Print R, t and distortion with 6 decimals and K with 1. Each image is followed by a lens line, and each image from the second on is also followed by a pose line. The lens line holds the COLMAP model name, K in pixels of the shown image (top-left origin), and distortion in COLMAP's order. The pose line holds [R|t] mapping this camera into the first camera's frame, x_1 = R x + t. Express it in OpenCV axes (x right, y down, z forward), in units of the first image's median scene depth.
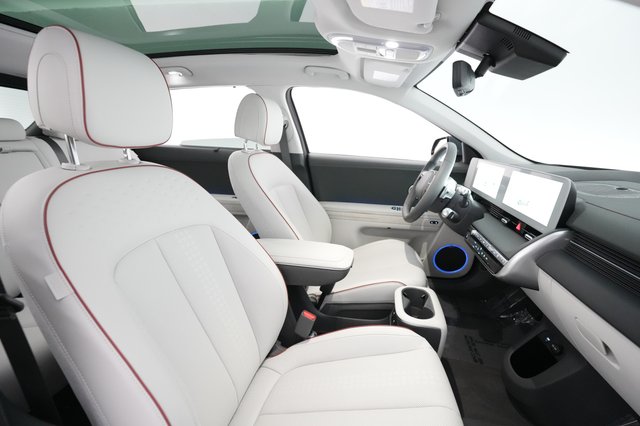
lens RADIAL K [[314.2, 0, 317.7], [0, 314.2, 207.5], [0, 0, 1]] dist [-0.000753, -0.000078]
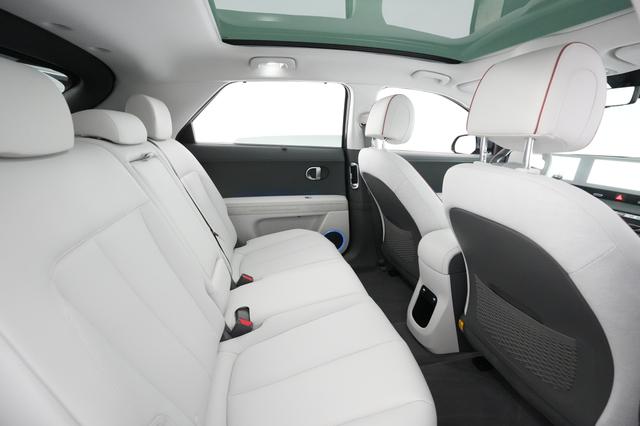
lens RADIAL K [[314.2, 0, 317.7], [0, 314.2, 207.5], [0, 0, 1]] dist [-0.000753, -0.000078]
pose [[0.916285, -0.098446, 0.388240, -0.613508], [0.089021, 0.995134, 0.042239, -0.038662], [-0.390509, -0.004142, 0.920590, 0.098010]]
